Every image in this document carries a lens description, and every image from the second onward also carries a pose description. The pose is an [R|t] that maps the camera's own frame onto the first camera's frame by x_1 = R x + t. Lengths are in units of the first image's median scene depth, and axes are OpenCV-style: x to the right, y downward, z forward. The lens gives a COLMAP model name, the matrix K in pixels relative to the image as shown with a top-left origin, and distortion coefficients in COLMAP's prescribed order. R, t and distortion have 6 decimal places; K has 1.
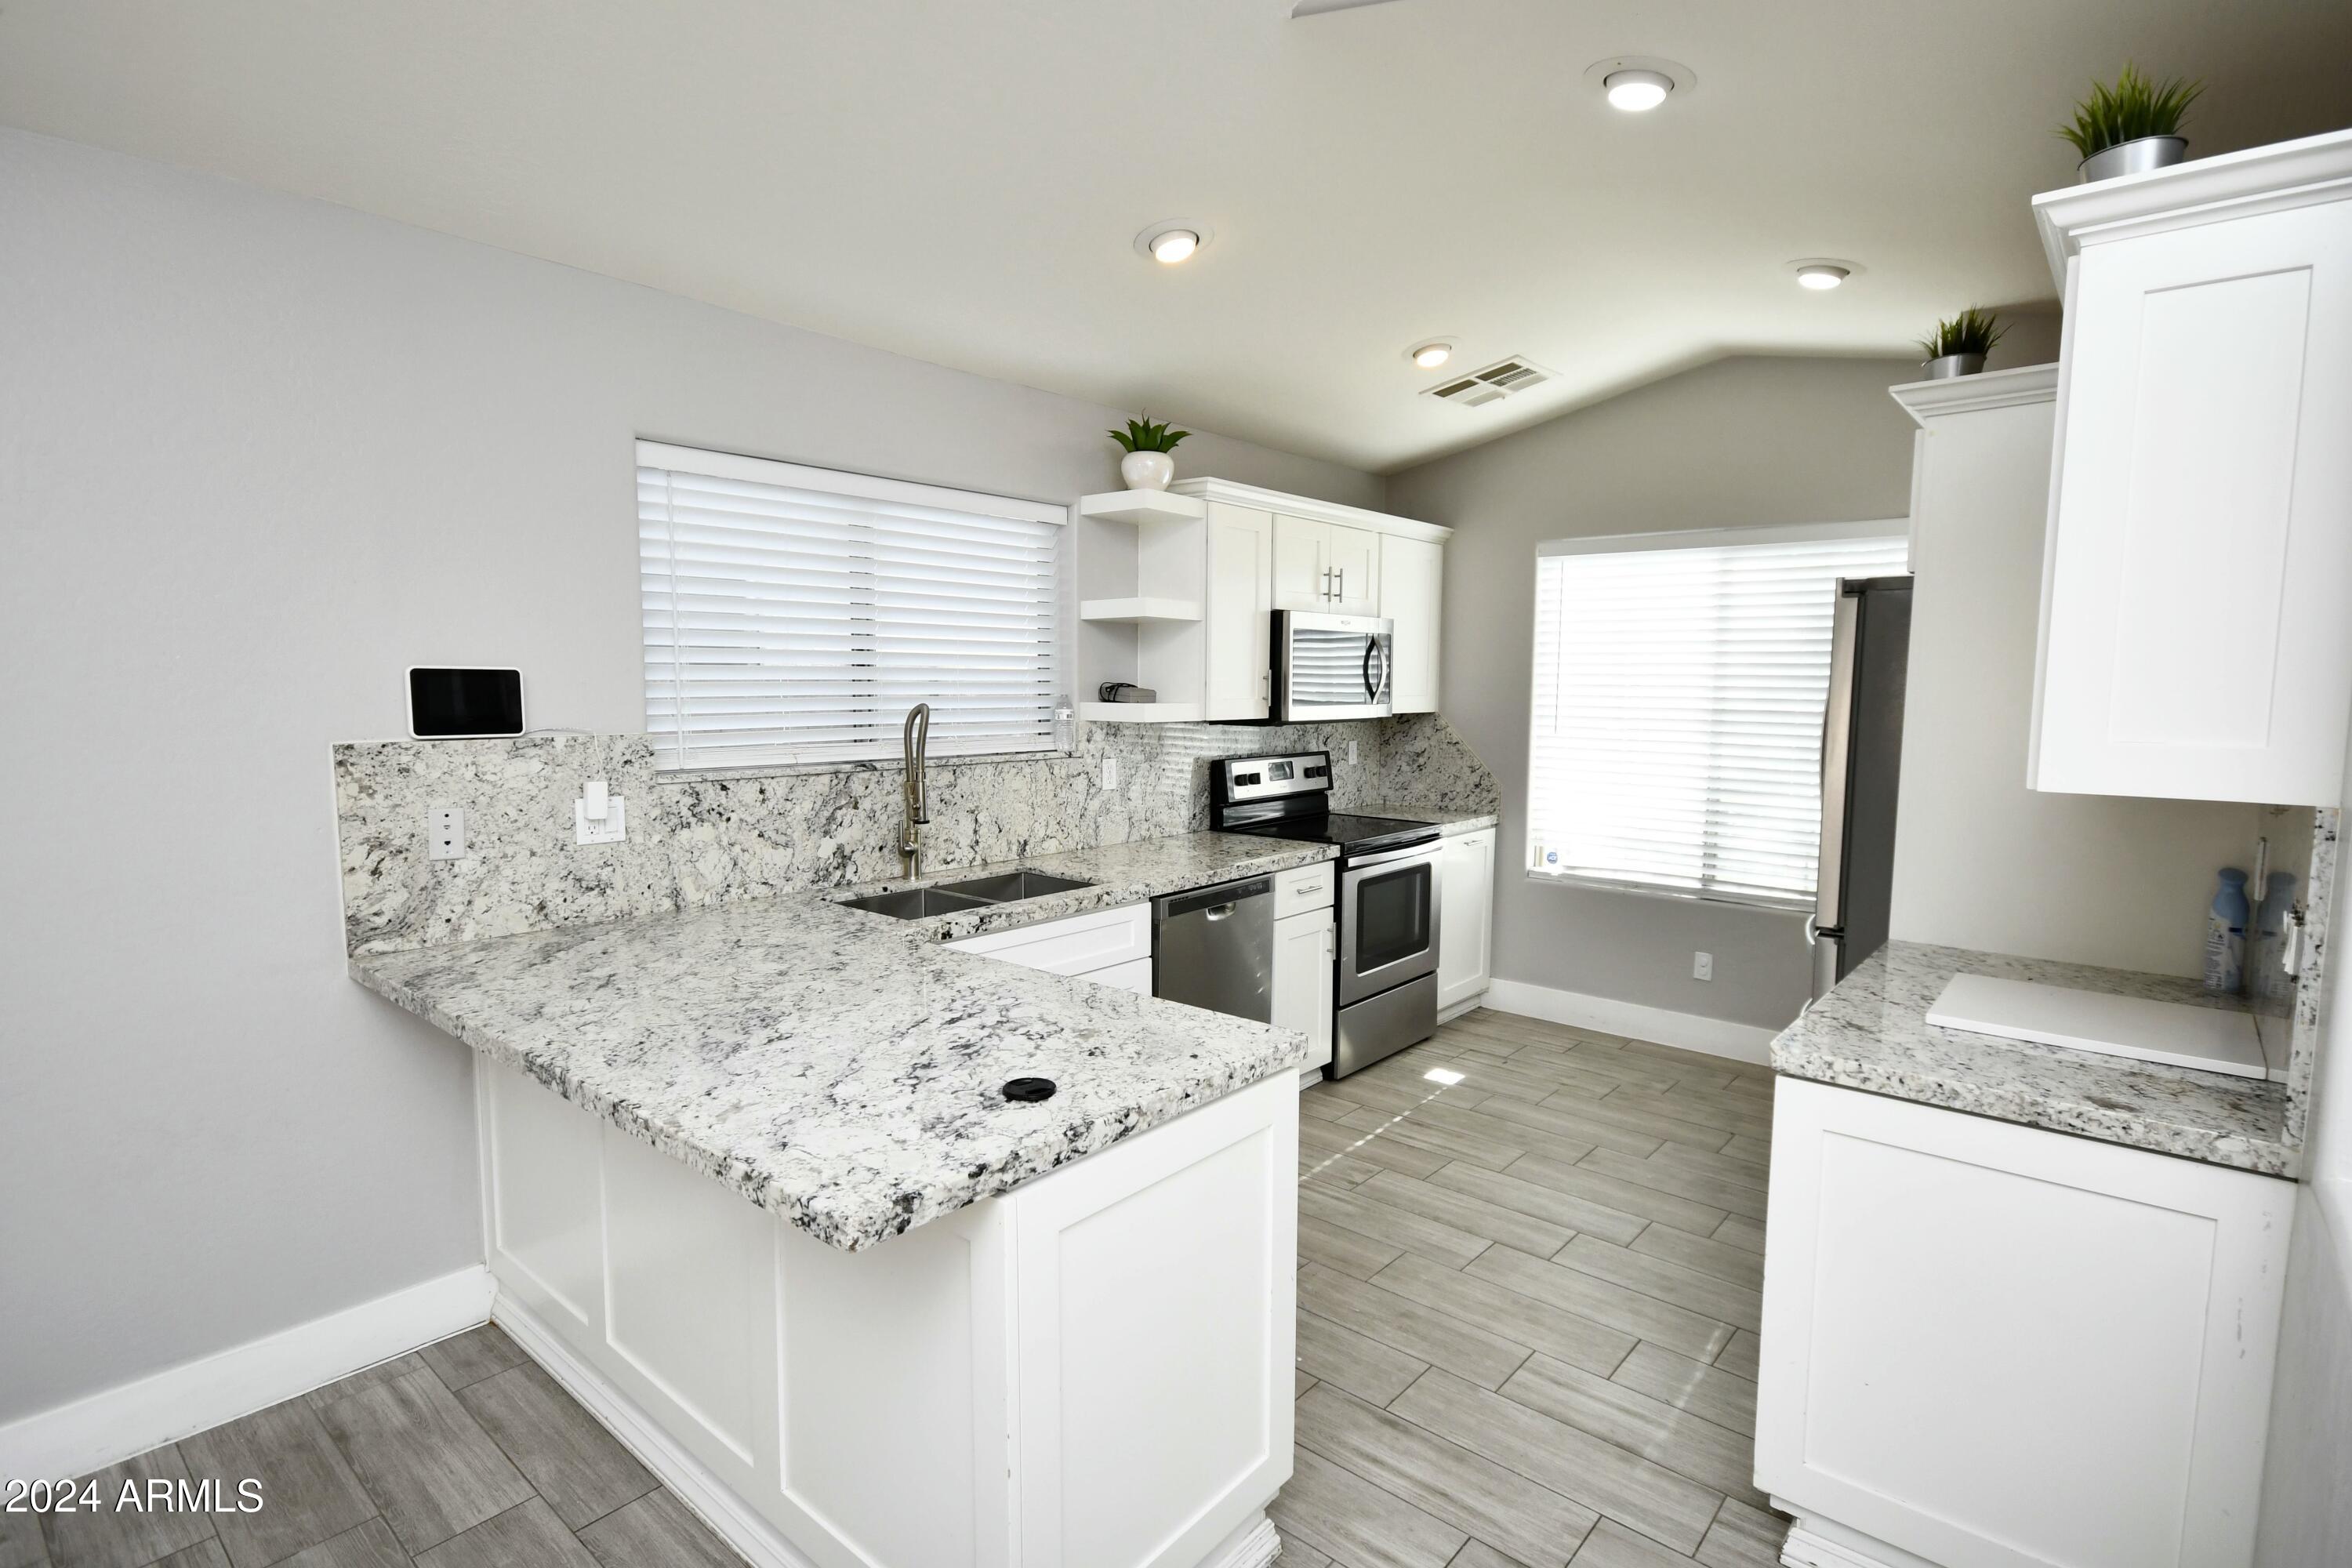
lens RADIAL K [[1162.0, 0, 1173.0], [0, 1162.0, 800.6], [0, 0, 1]] dist [0.003018, -0.000691]
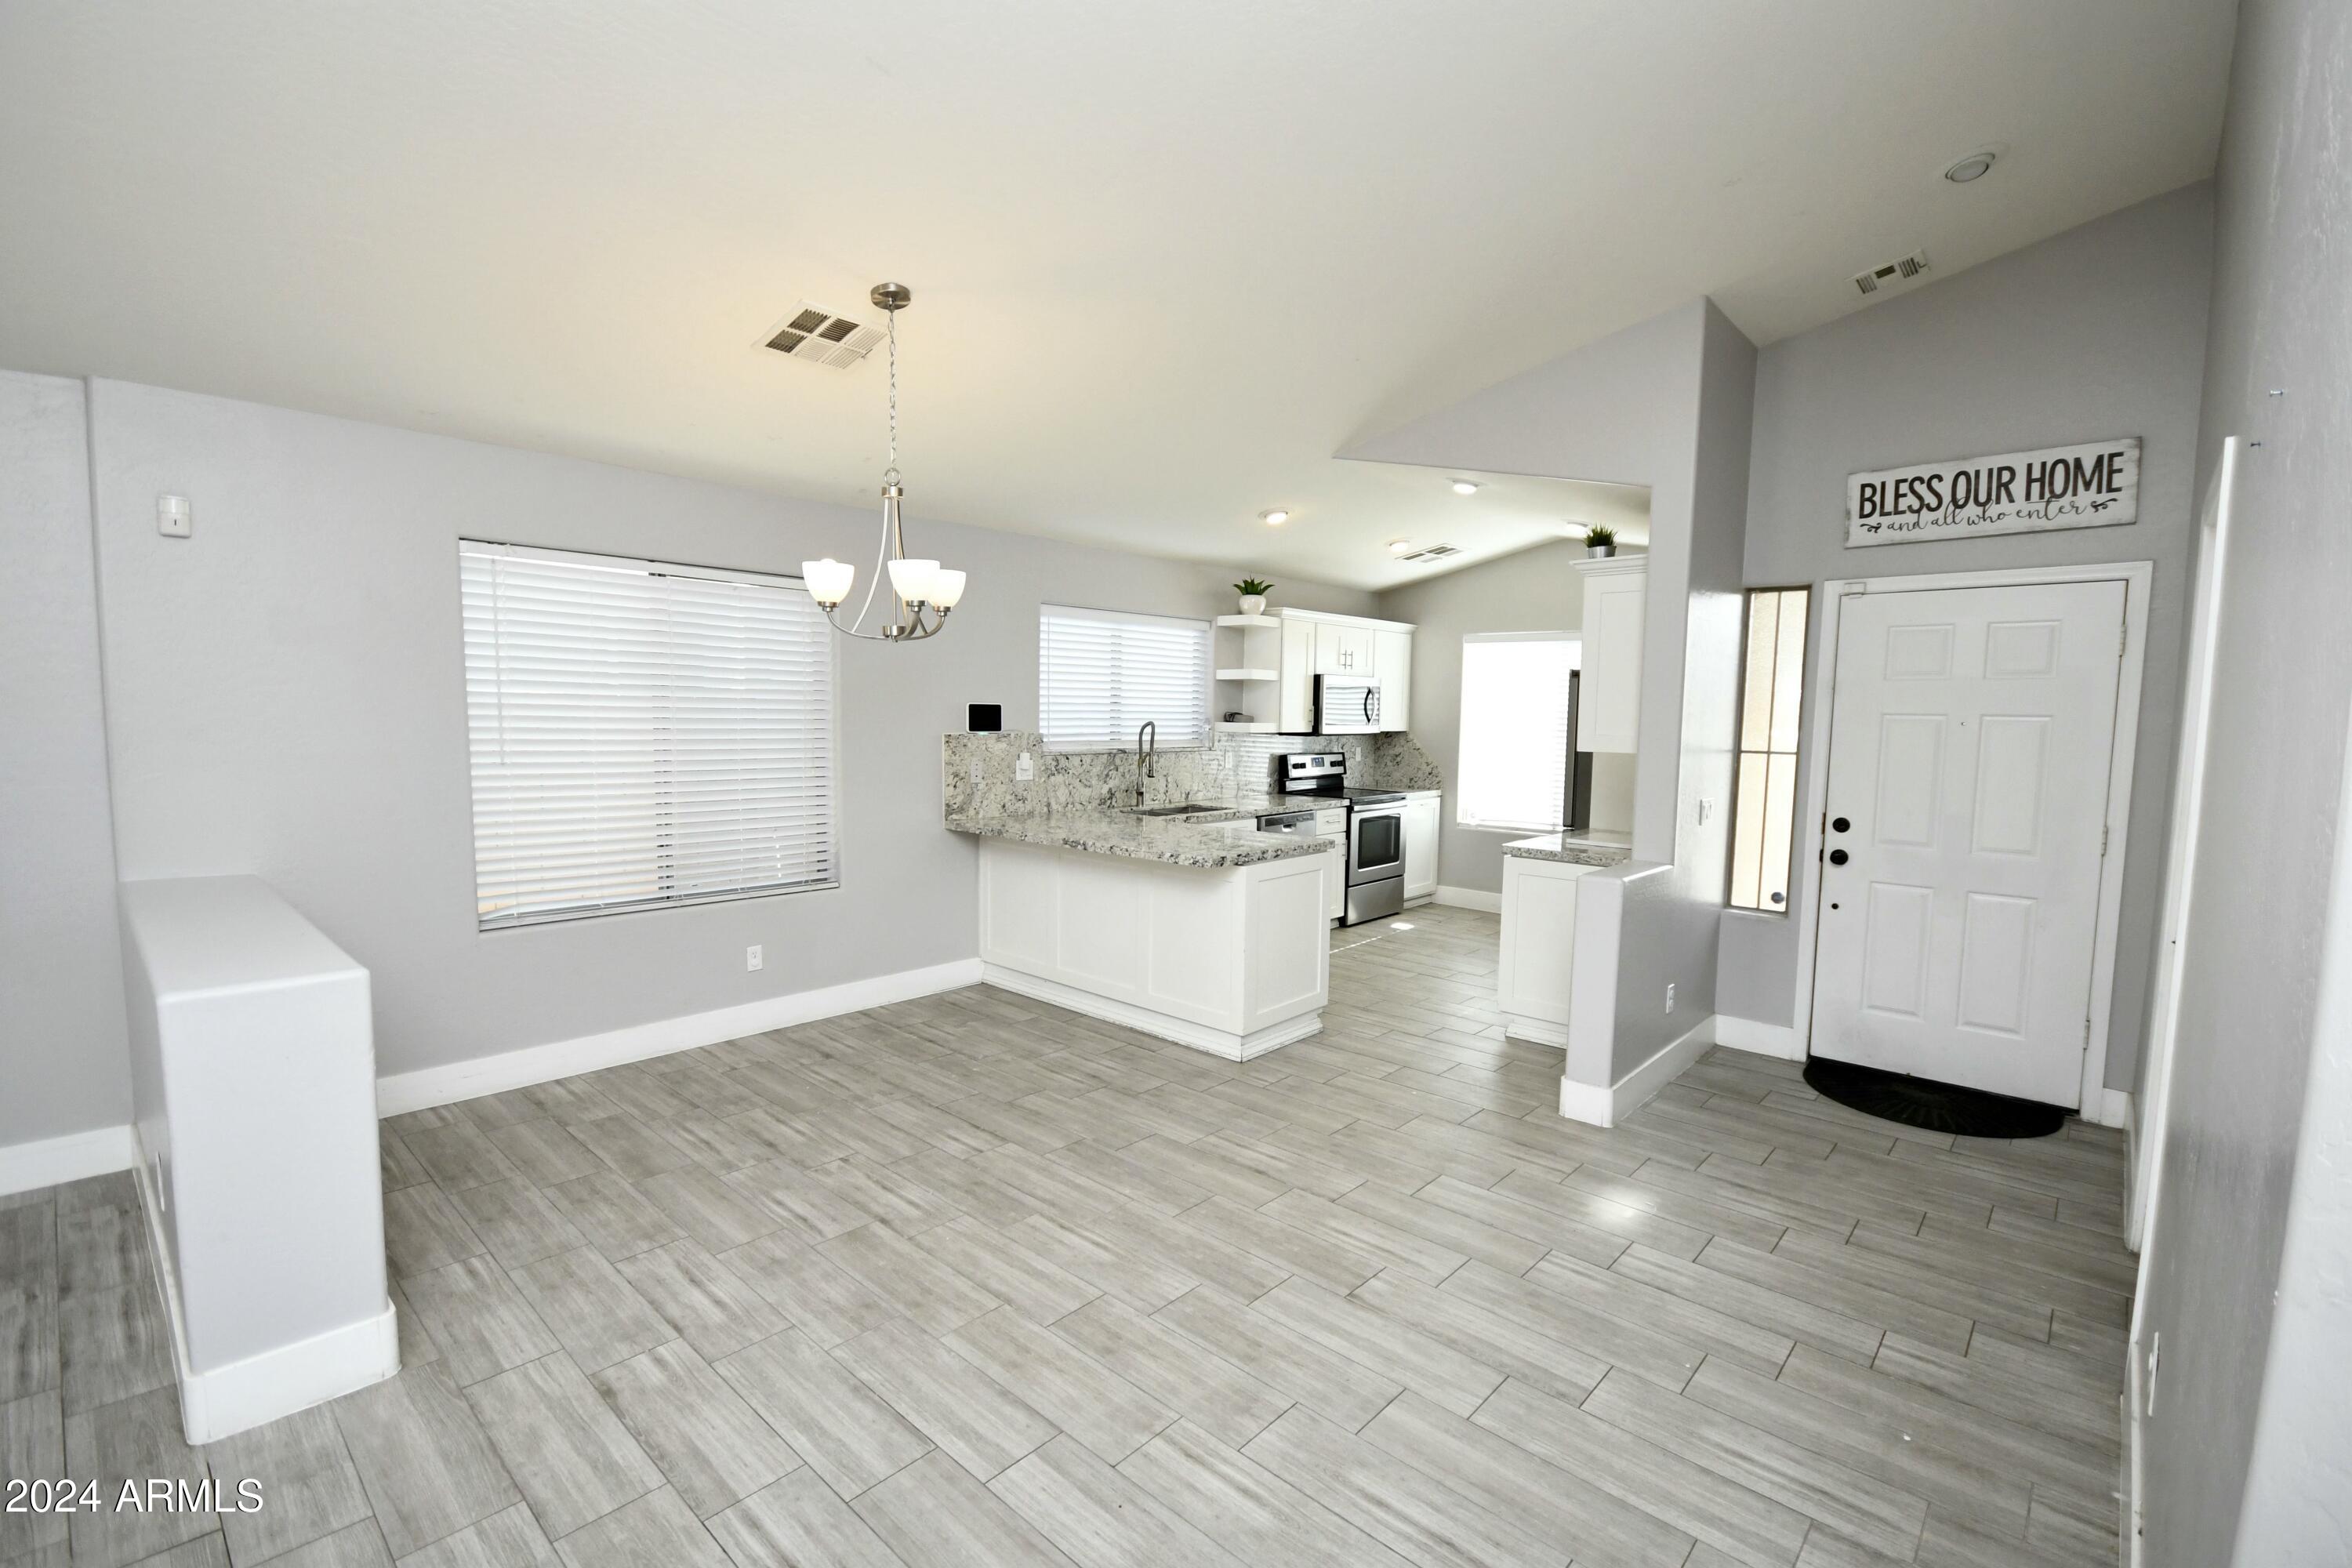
lens RADIAL K [[1026.2, 0, 1178.6], [0, 1026.2, 801.7], [0, 0, 1]] dist [-0.000324, -0.002686]
pose [[0.999555, 0.011317, -0.027609, -0.097684], [-0.011712, 0.999831, -0.014165, 0.077194], [0.027444, 0.014482, 0.999518, -0.750474]]
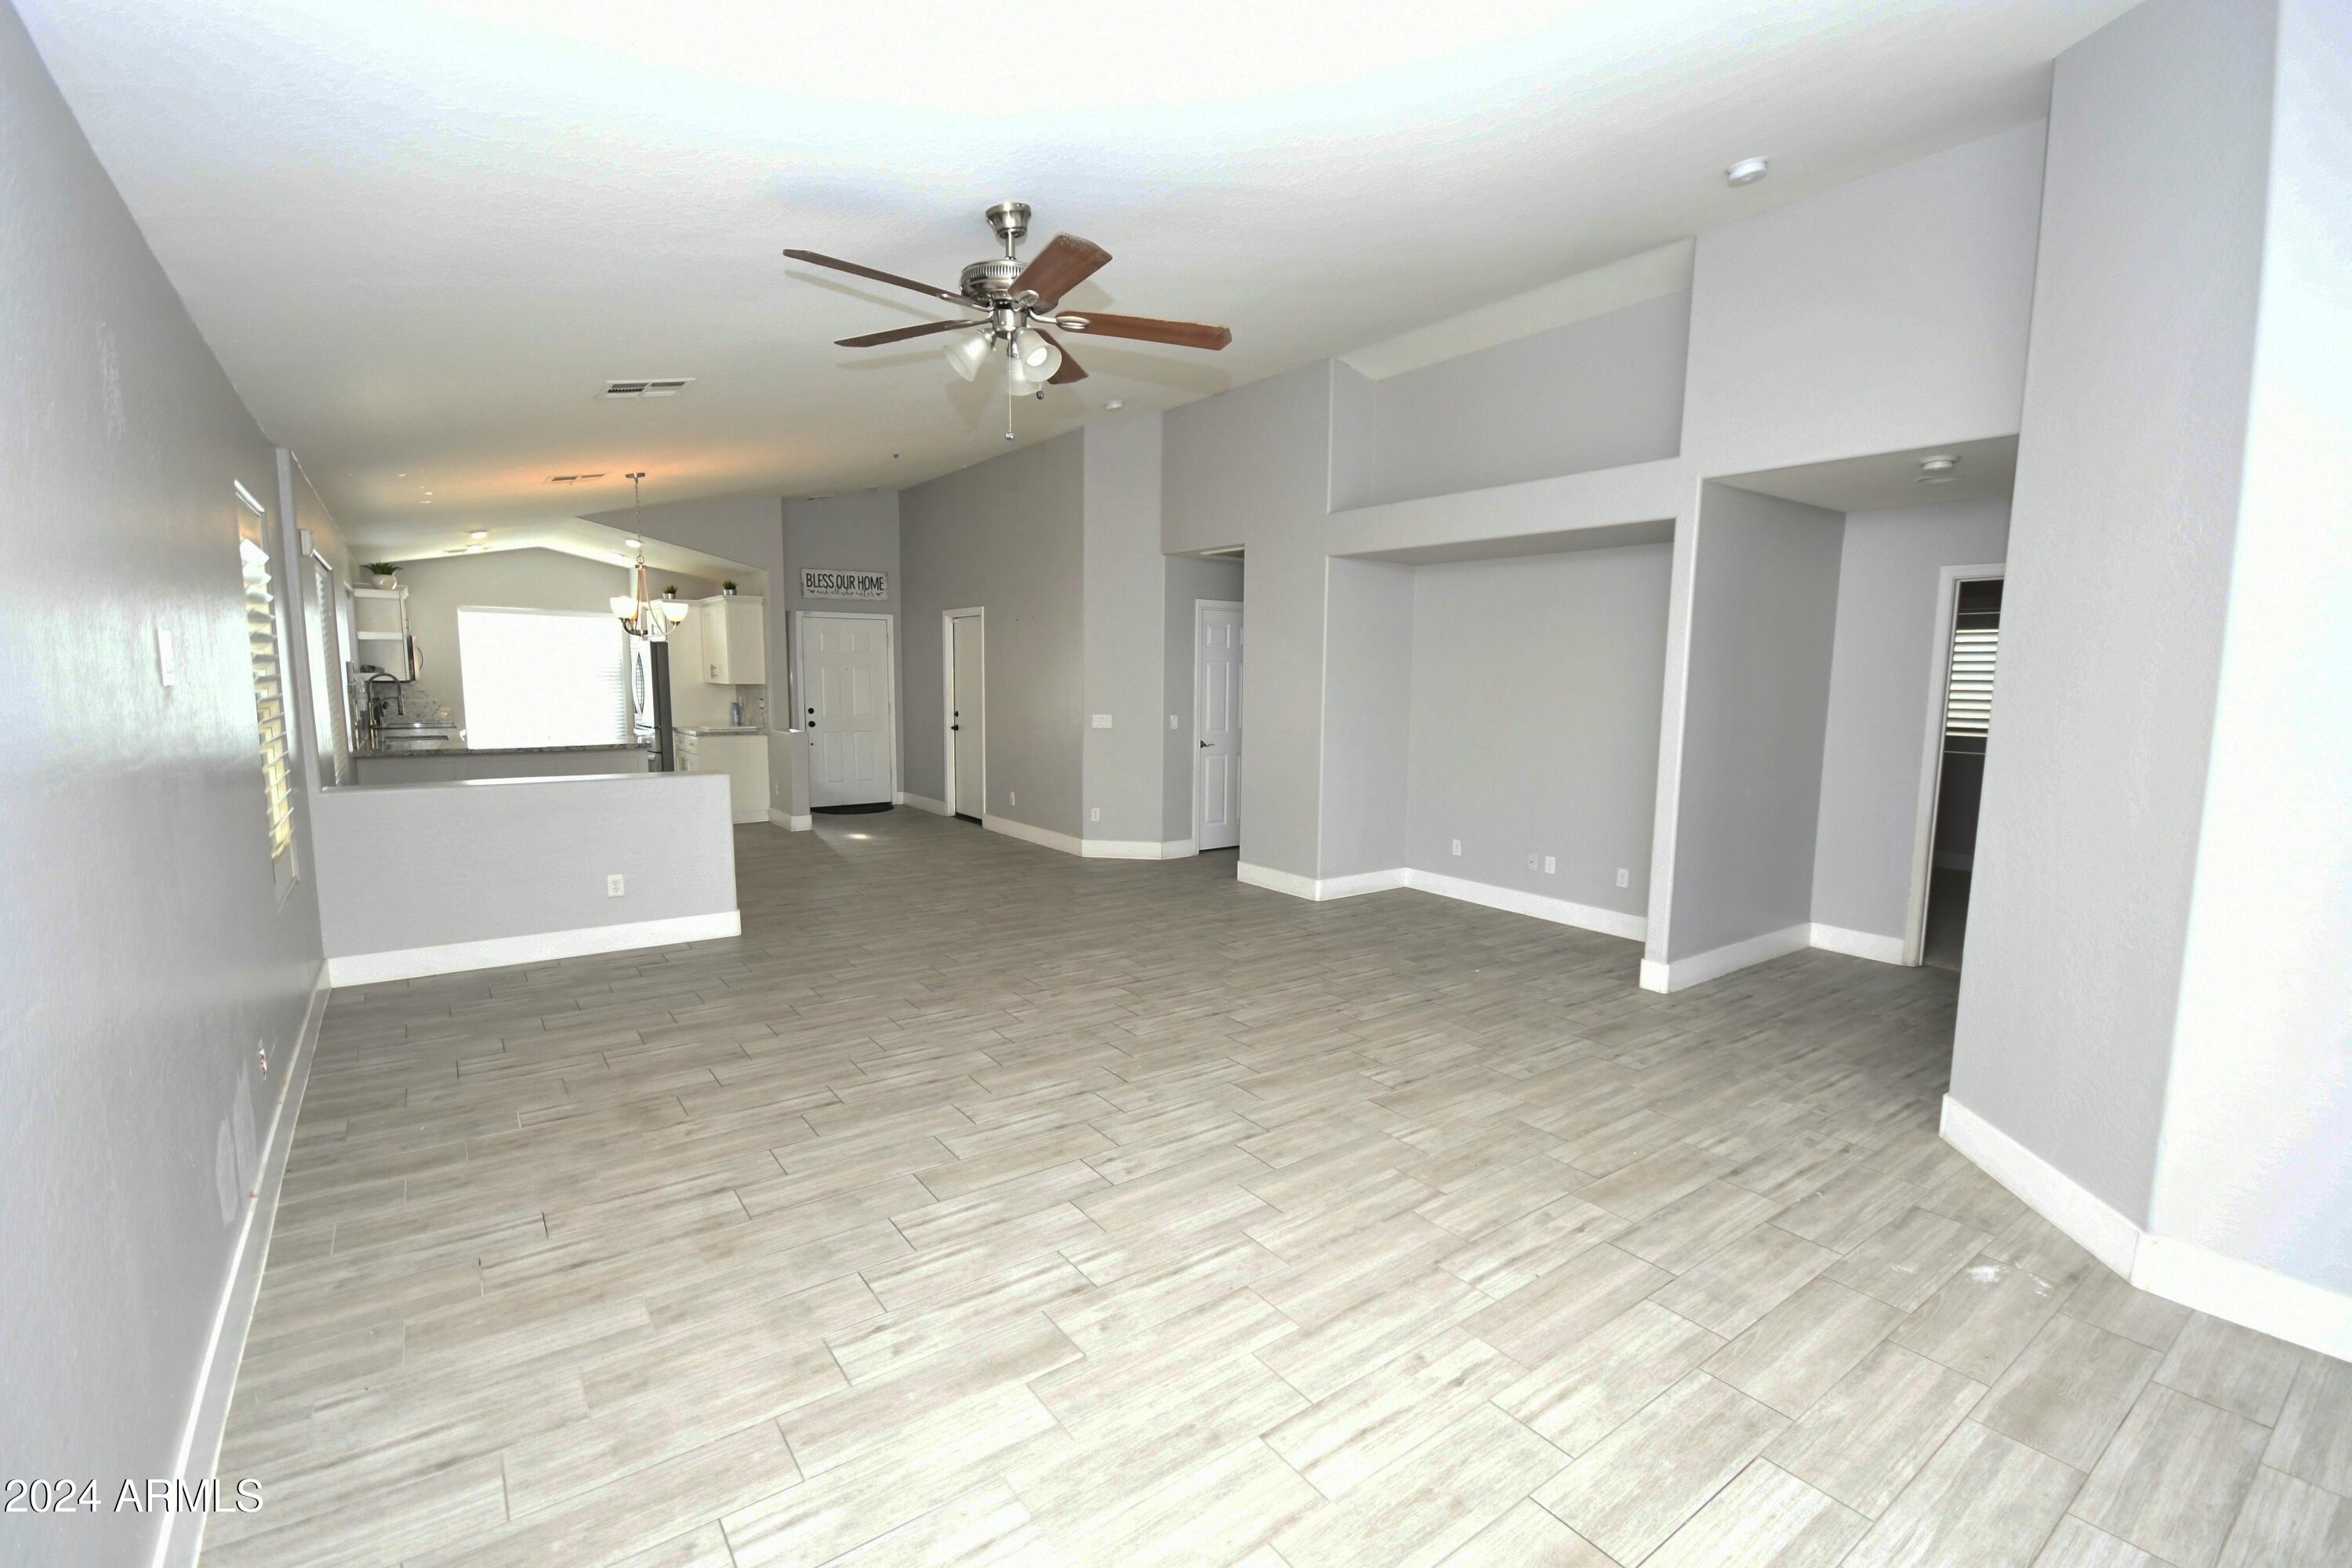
lens RADIAL K [[1026.2, 0, 1188.7], [0, 1026.2, 785.6], [0, 0, 1]] dist [-0.000324, -0.002686]
pose [[0.226853, -0.110710, 0.967616, -1.889281], [0.091036, 0.991579, 0.092108, 0.115330], [-0.969665, 0.067192, 0.235022, -1.231559]]
